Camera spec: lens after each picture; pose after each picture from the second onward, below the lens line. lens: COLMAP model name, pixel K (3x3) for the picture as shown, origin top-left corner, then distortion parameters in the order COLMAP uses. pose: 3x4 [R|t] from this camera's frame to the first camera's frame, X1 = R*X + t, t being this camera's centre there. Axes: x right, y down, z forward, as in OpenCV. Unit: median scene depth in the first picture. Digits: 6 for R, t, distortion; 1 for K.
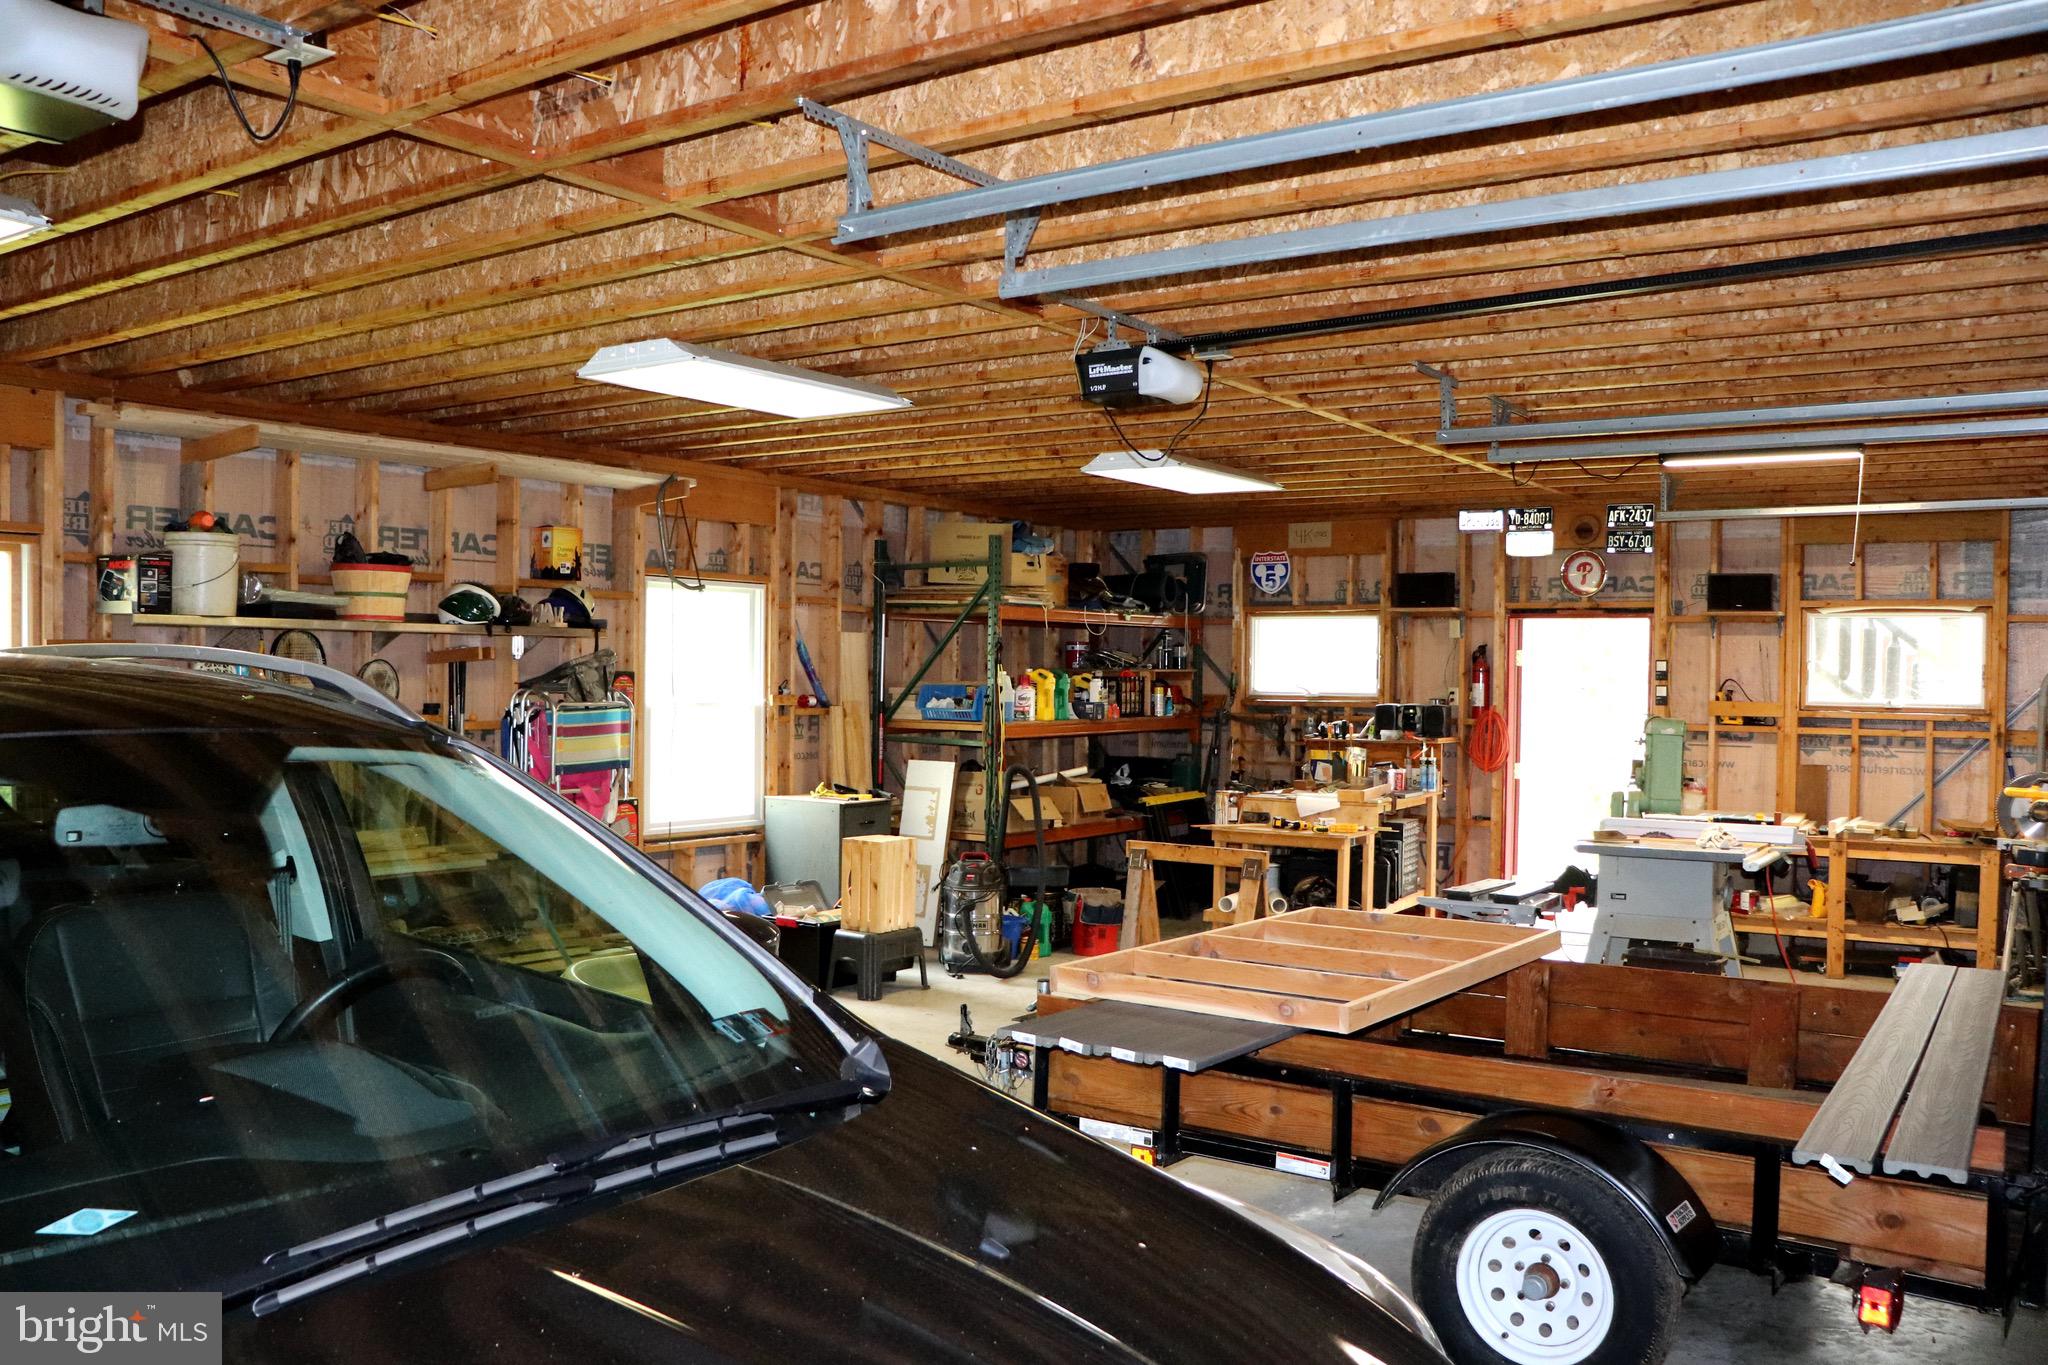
lens RADIAL K [[1694.0, 0, 1022.2], [0, 1694.0, 689.7], [0, 0, 1]] dist [-0.169962, 0.151550]
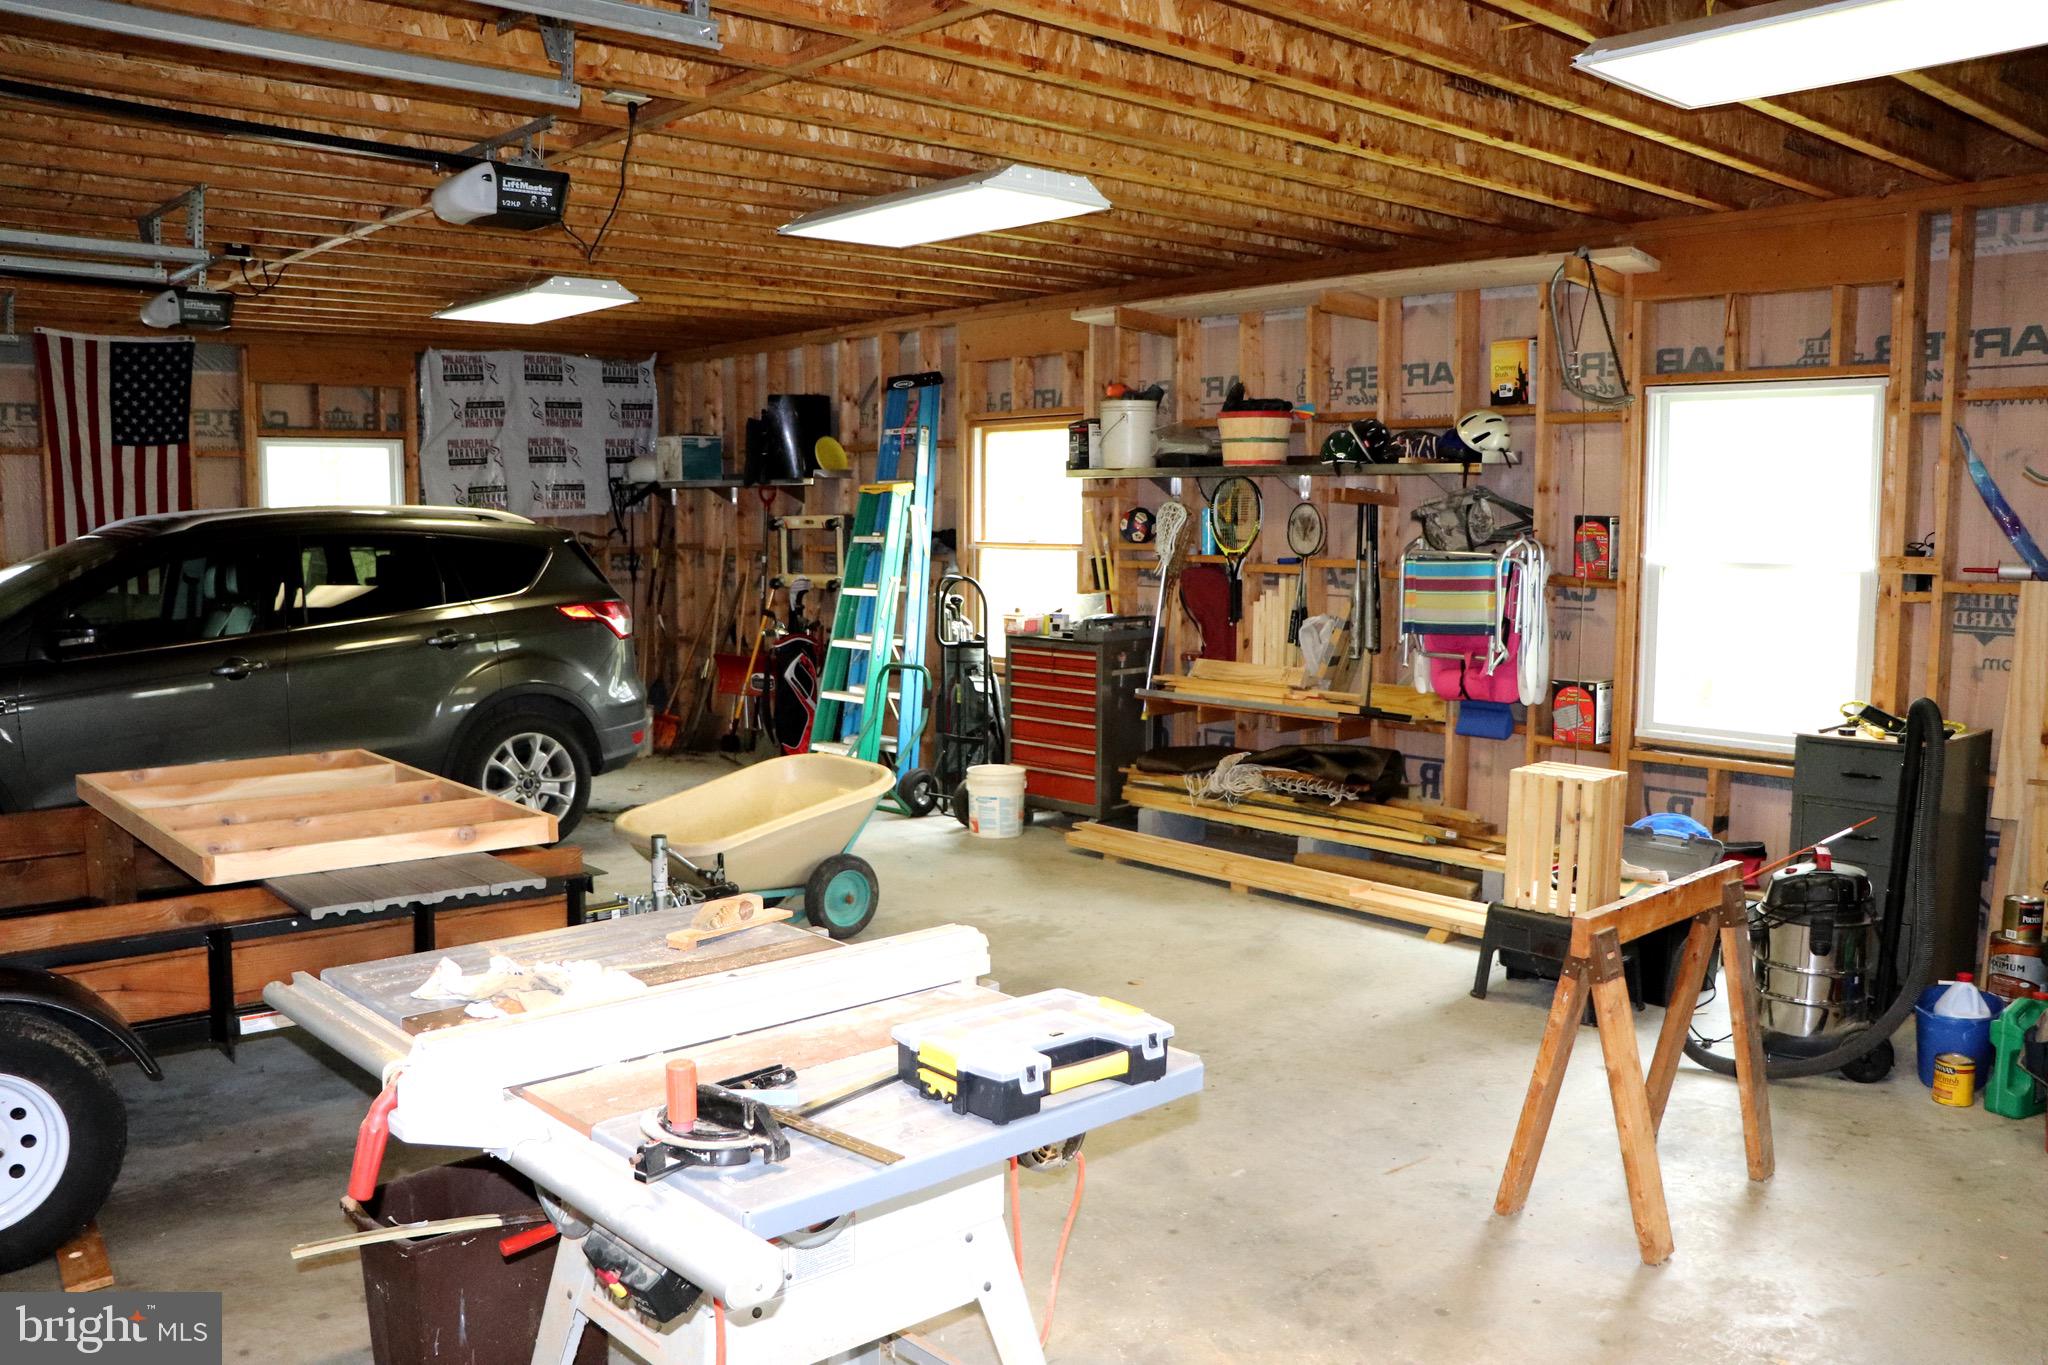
lens RADIAL K [[1694.0, 0, 1020.8], [0, 1694.0, 714.3], [0, 0, 1]] dist [-0.169962, 0.151550]
pose [[-0.242561, 0.111104, -0.963753, 0.602066], [-0.007926, 0.993160, 0.116489, -0.007392], [0.970104, 0.035894, -0.240022, 0.978489]]
